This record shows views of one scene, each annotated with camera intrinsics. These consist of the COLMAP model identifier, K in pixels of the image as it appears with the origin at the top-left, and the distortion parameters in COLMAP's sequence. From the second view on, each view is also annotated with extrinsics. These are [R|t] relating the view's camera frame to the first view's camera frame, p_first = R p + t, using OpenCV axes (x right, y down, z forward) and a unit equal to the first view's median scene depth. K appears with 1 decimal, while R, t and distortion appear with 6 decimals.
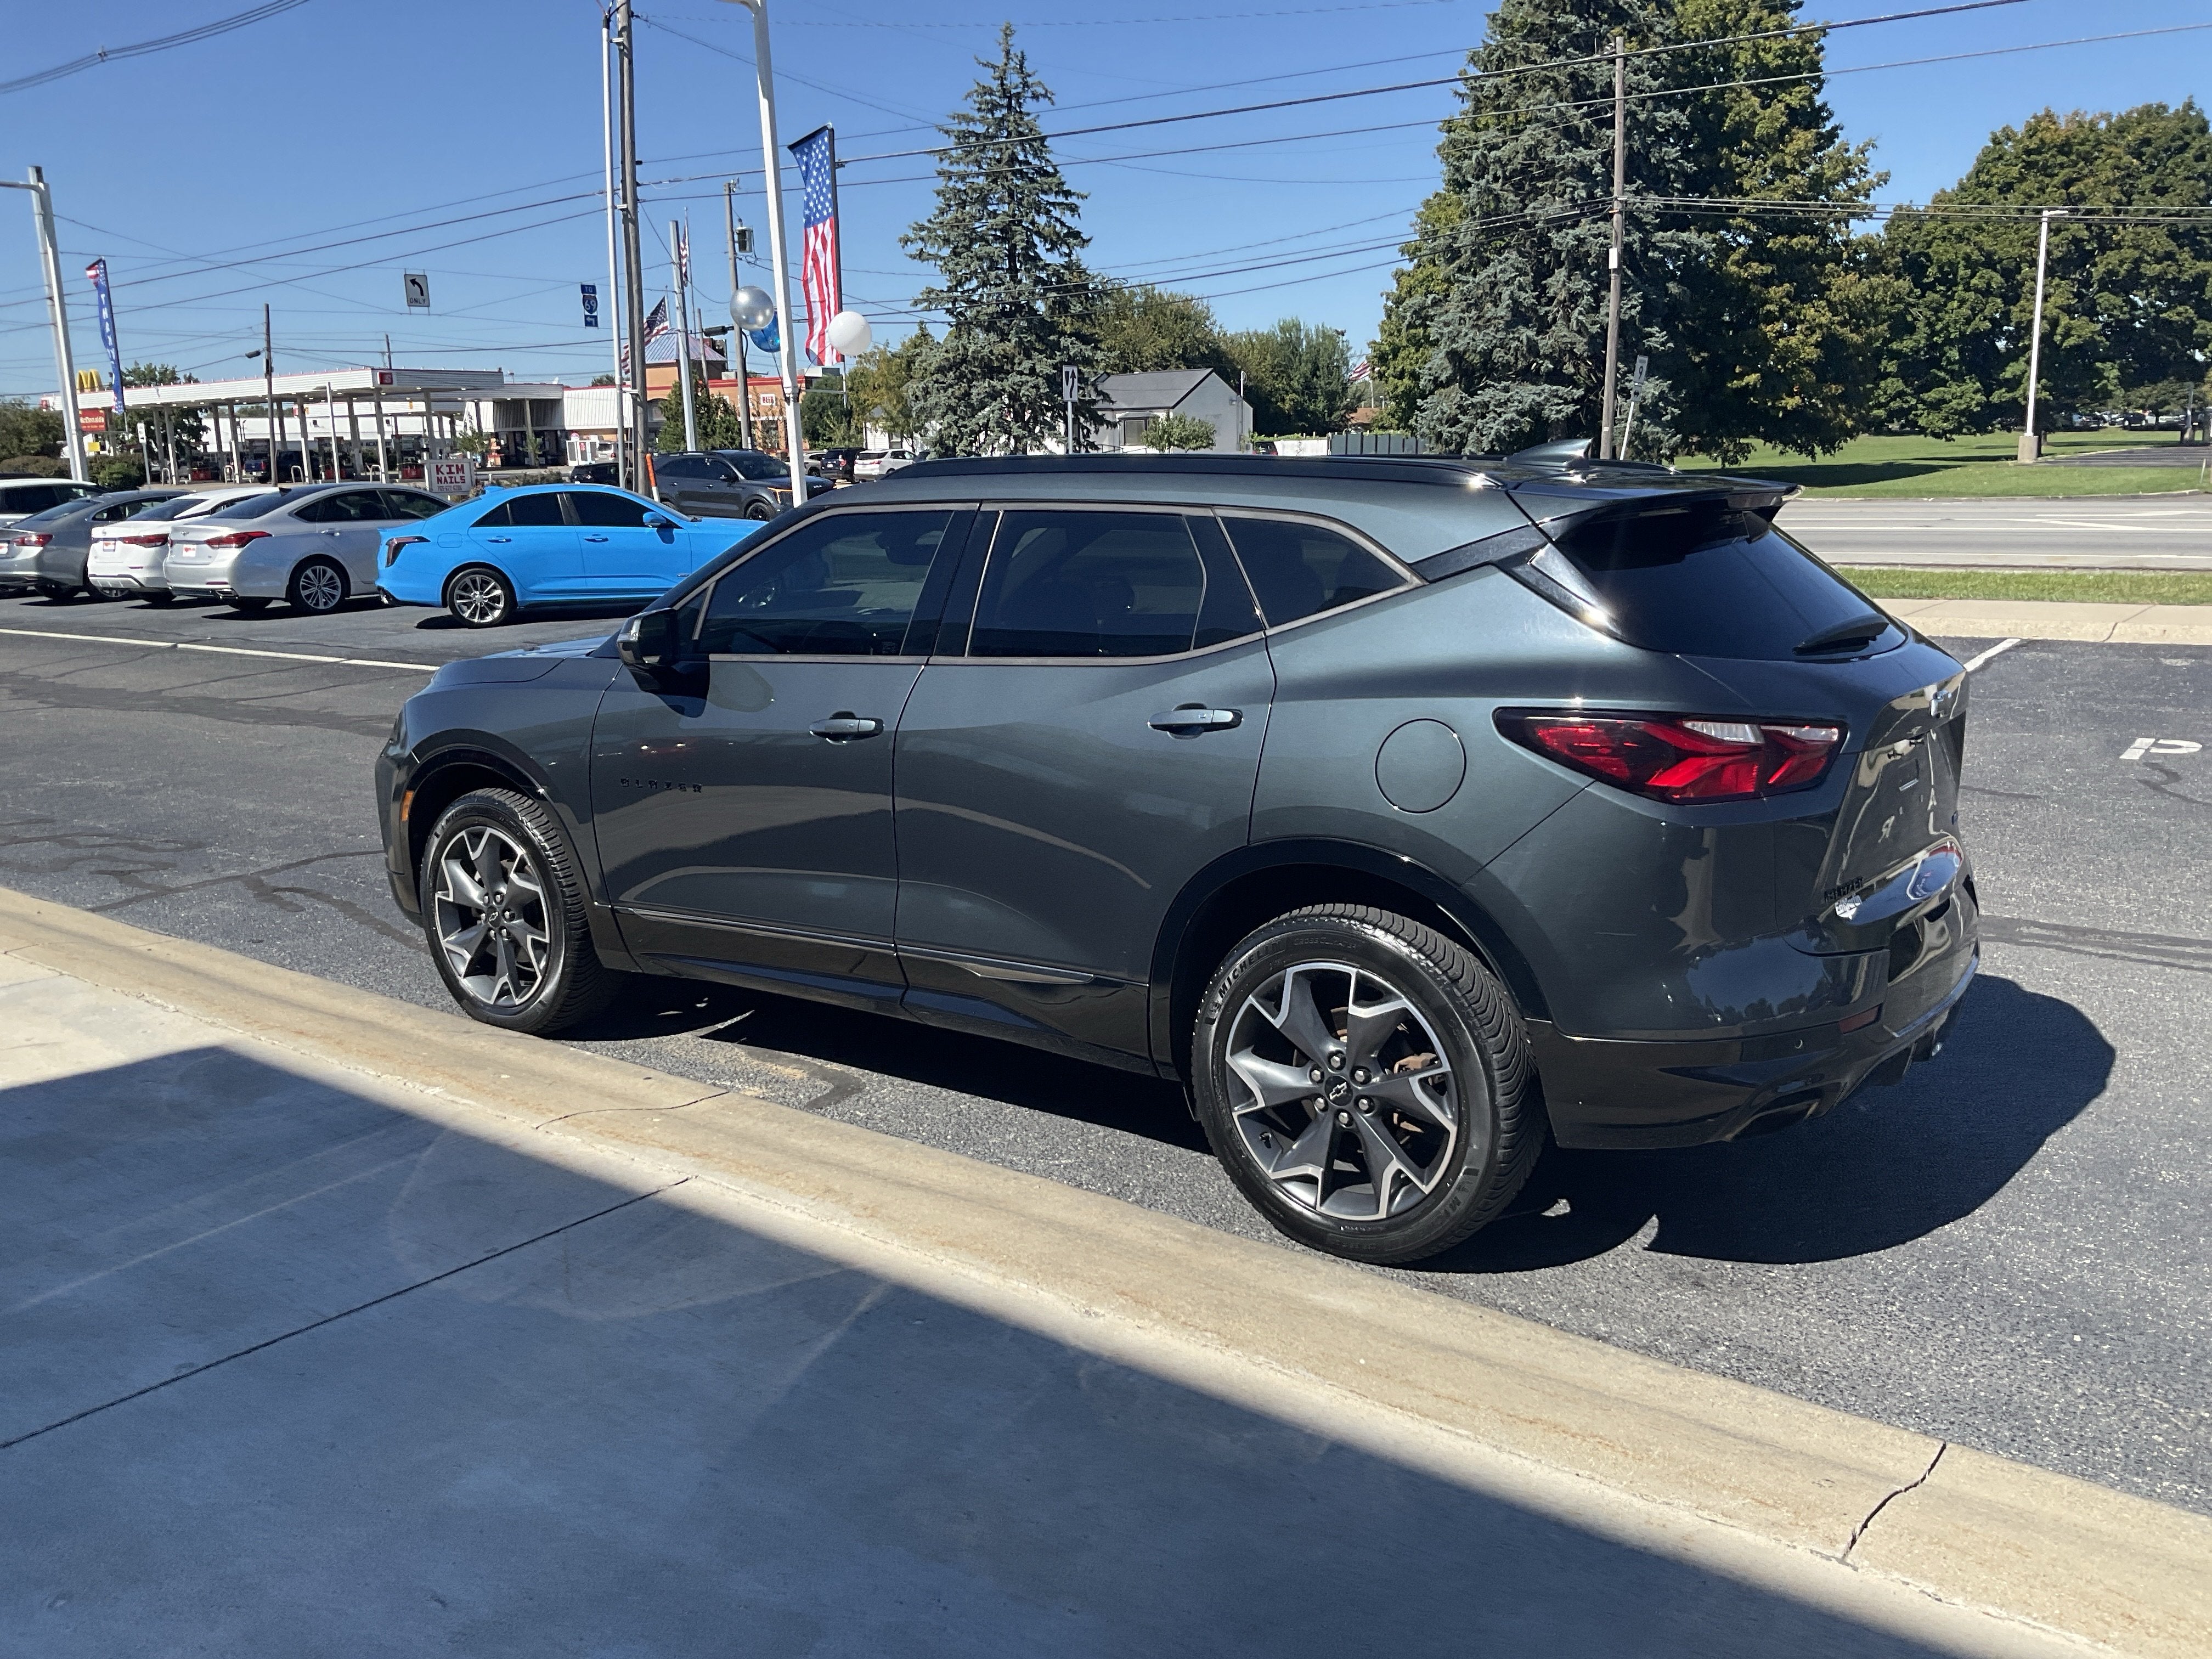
lens RADIAL K [[1825.9, 0, 1098.9], [0, 1825.9, 823.2], [0, 0, 1]] dist [0.088266, -0.197489]
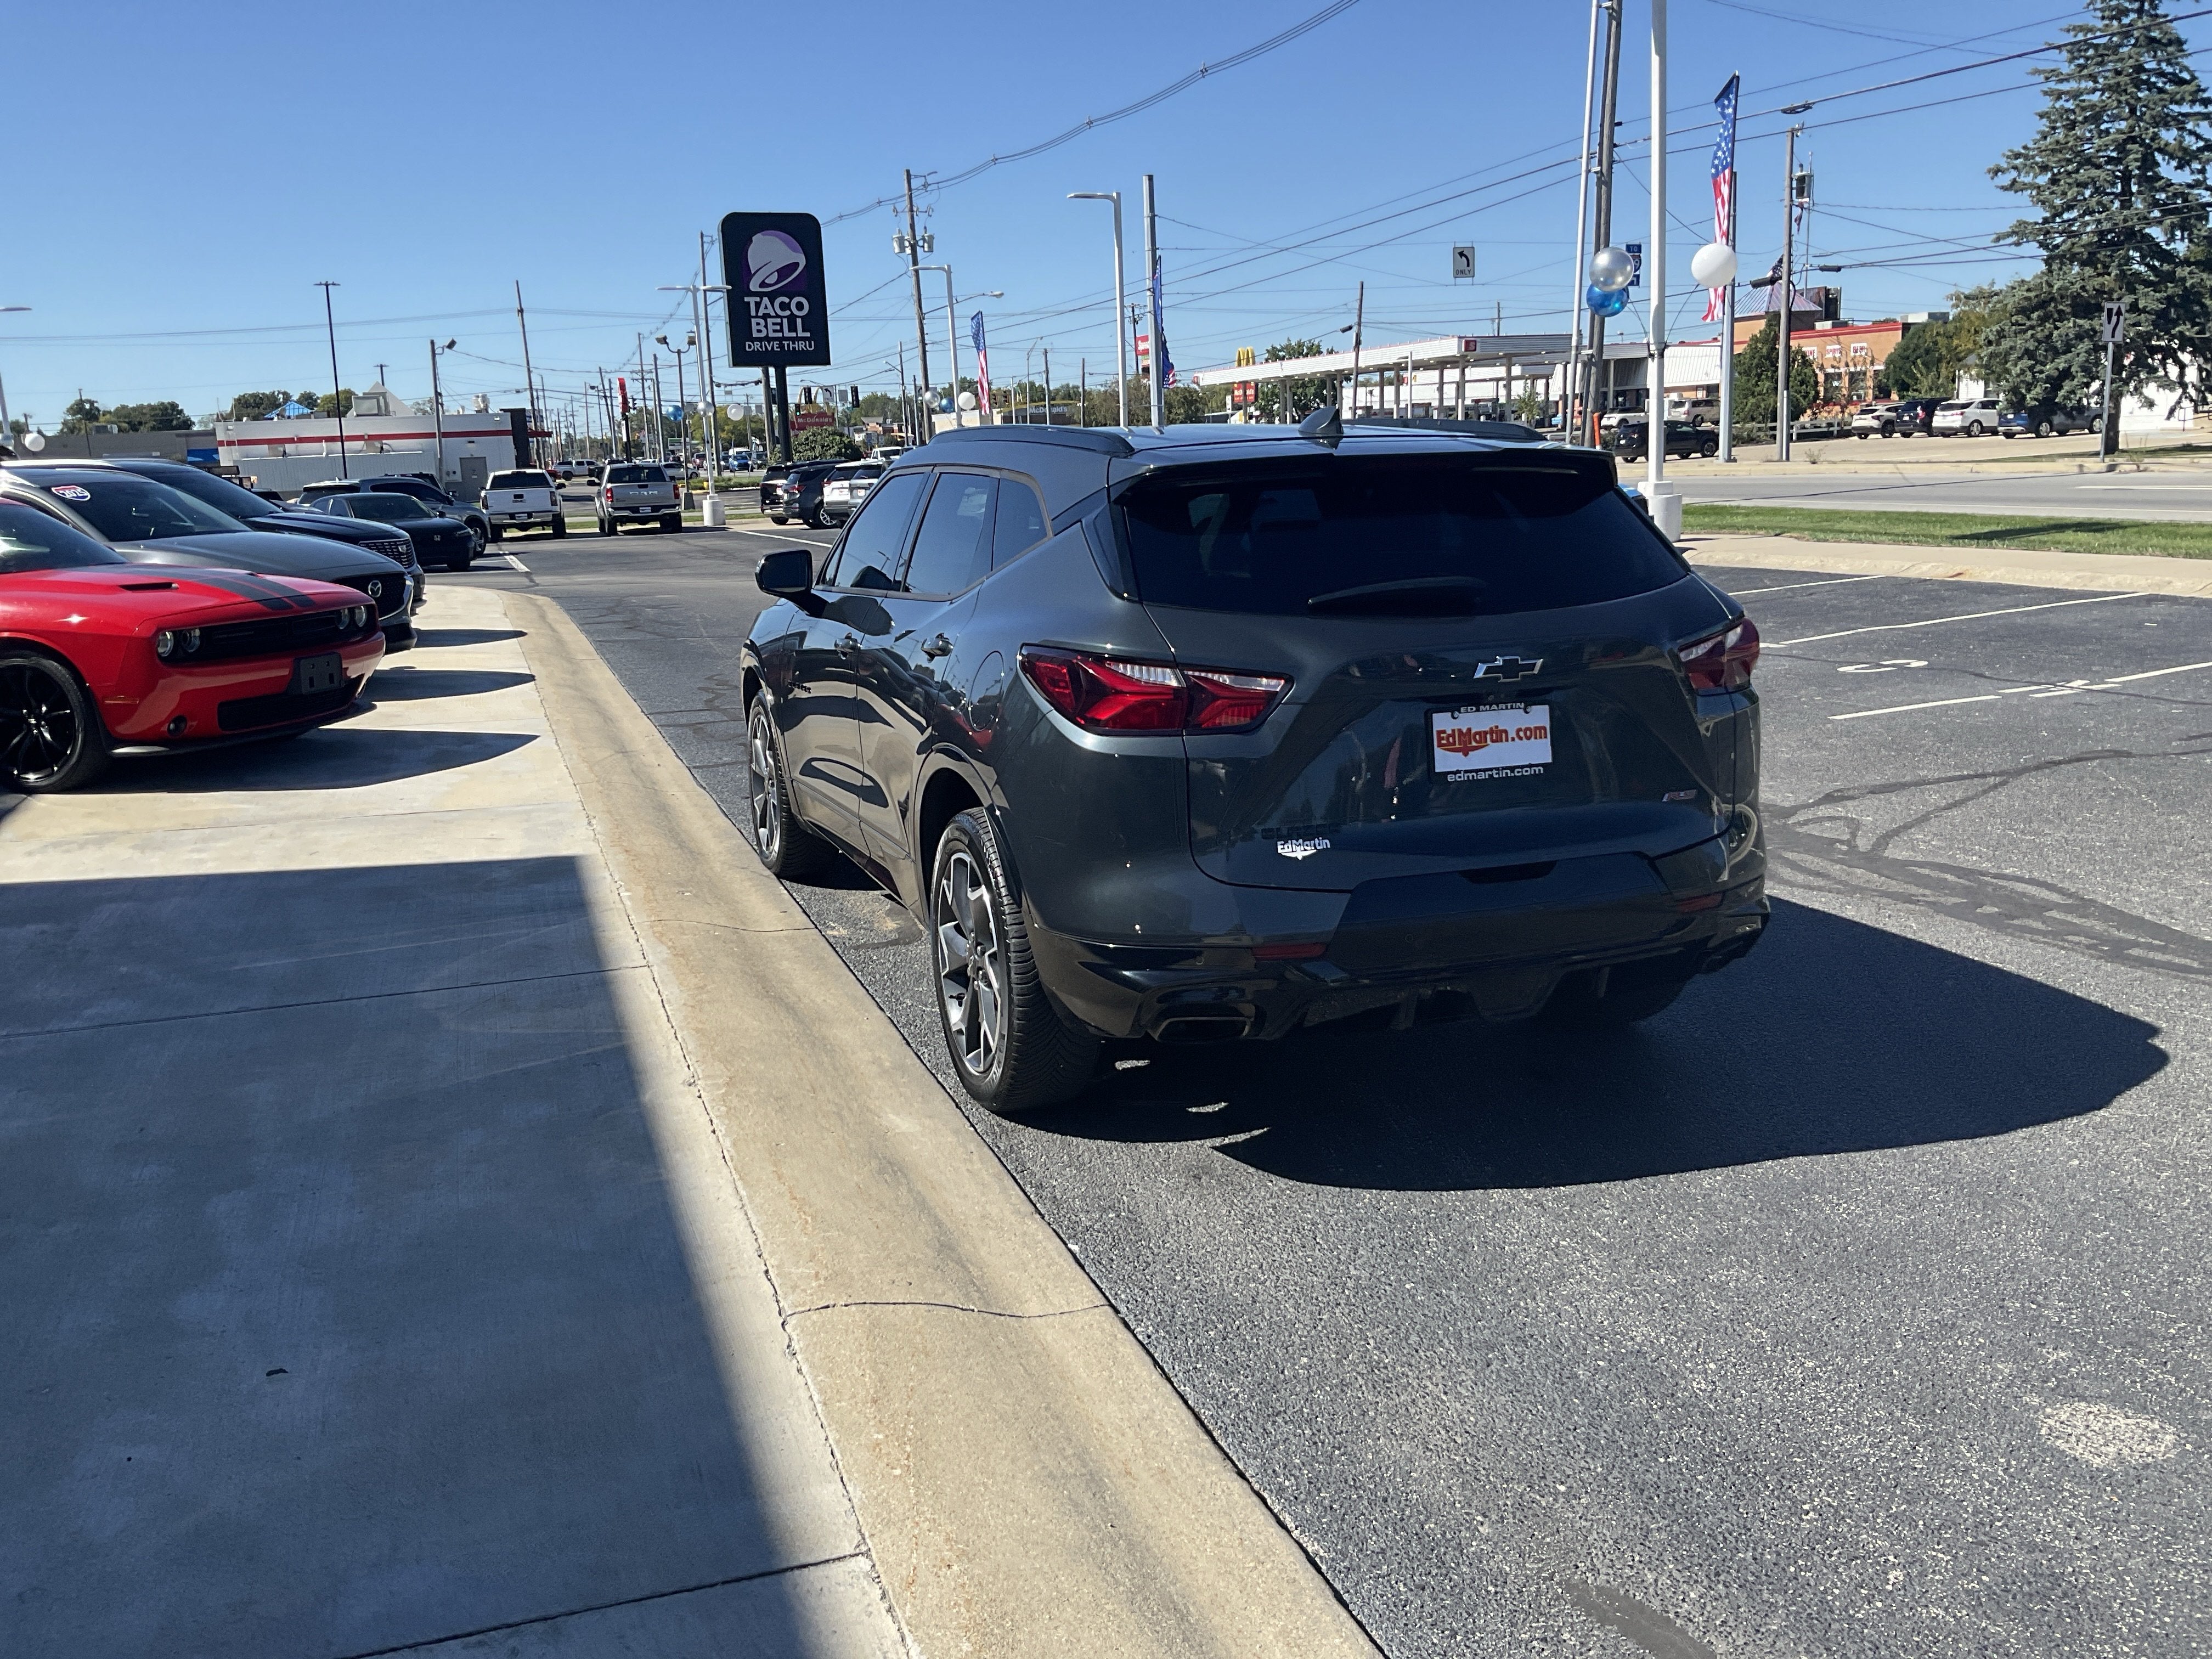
lens RADIAL K [[1813.1, 0, 1106.0], [0, 1813.1, 829.5], [0, 0, 1]] dist [0.062686, -0.115843]
pose [[0.837434, 0.103582, -0.536632, 0.093850], [-0.089255, 0.994614, 0.052697, -0.001172], [0.539200, 0.003767, 0.842169, 0.005348]]
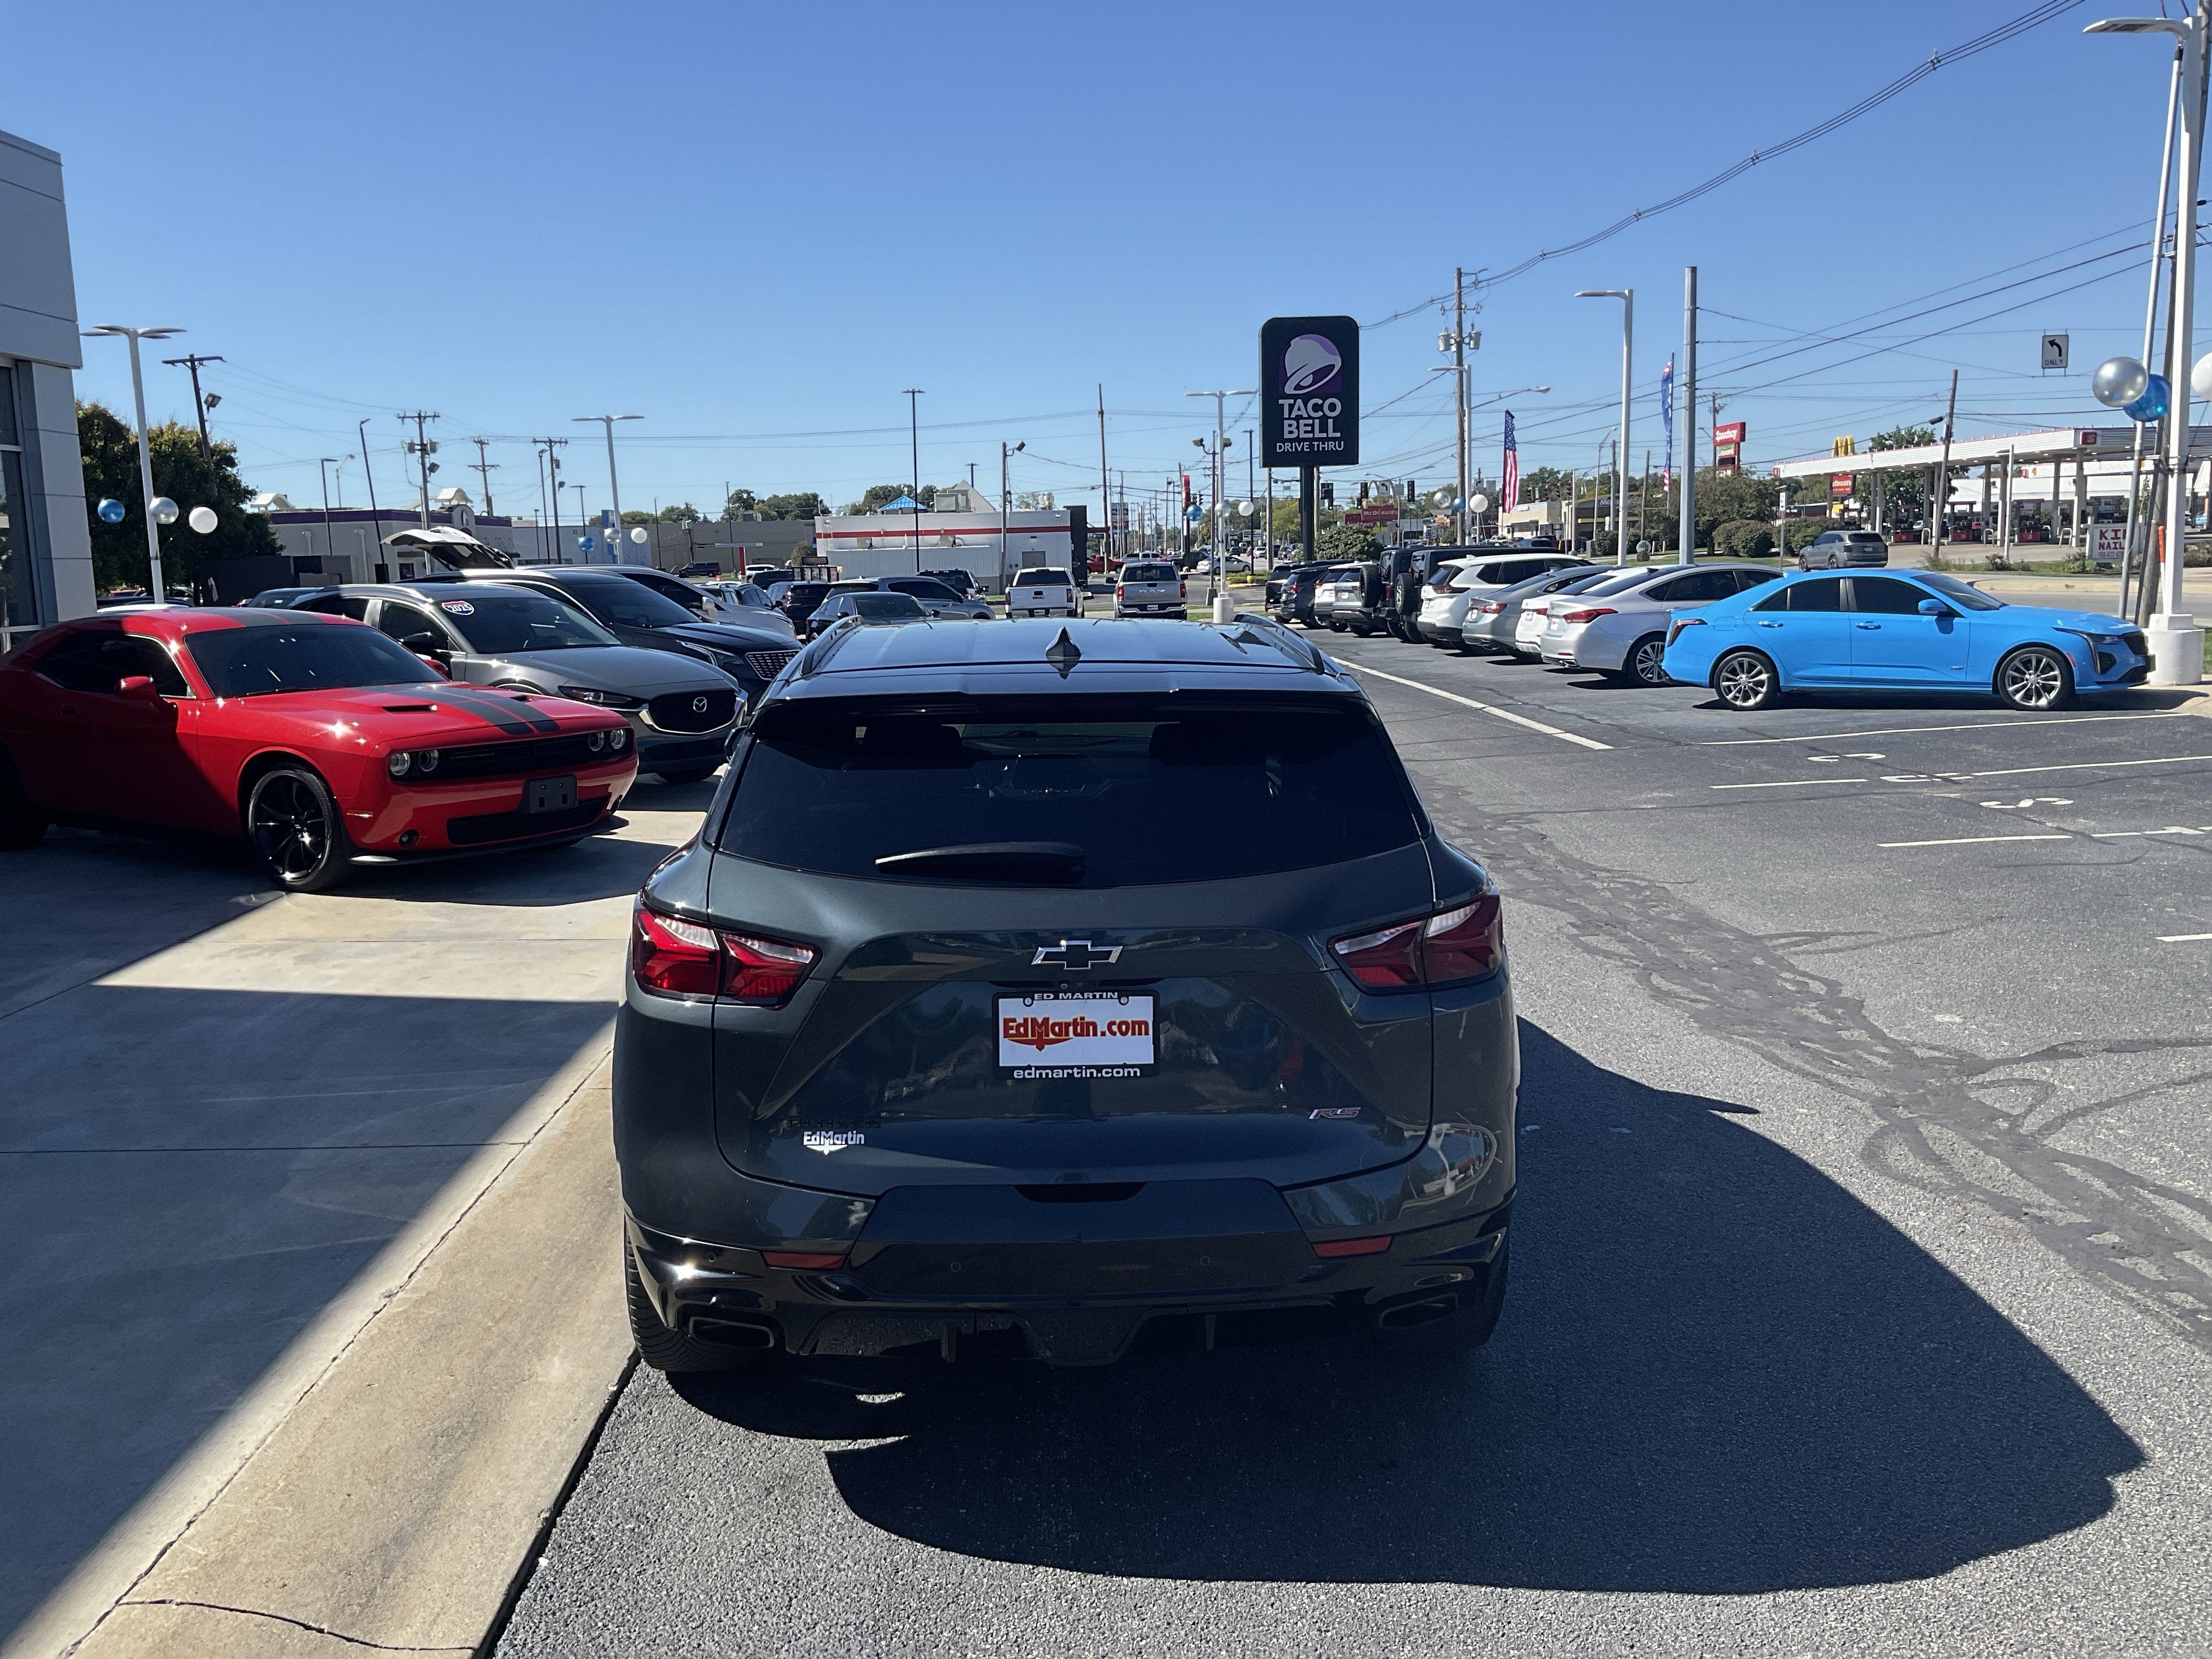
lens RADIAL K [[1810.8, 0, 1107.3], [0, 1810.8, 838.4], [0, 0, 1]] dist [0.106797, -0.219306]
pose [[0.633421, 0.124807, -0.763676, 0.127706], [-0.141419, 0.988957, 0.044326, -0.018346], [0.760775, 0.079921, 0.644076, 0.052767]]
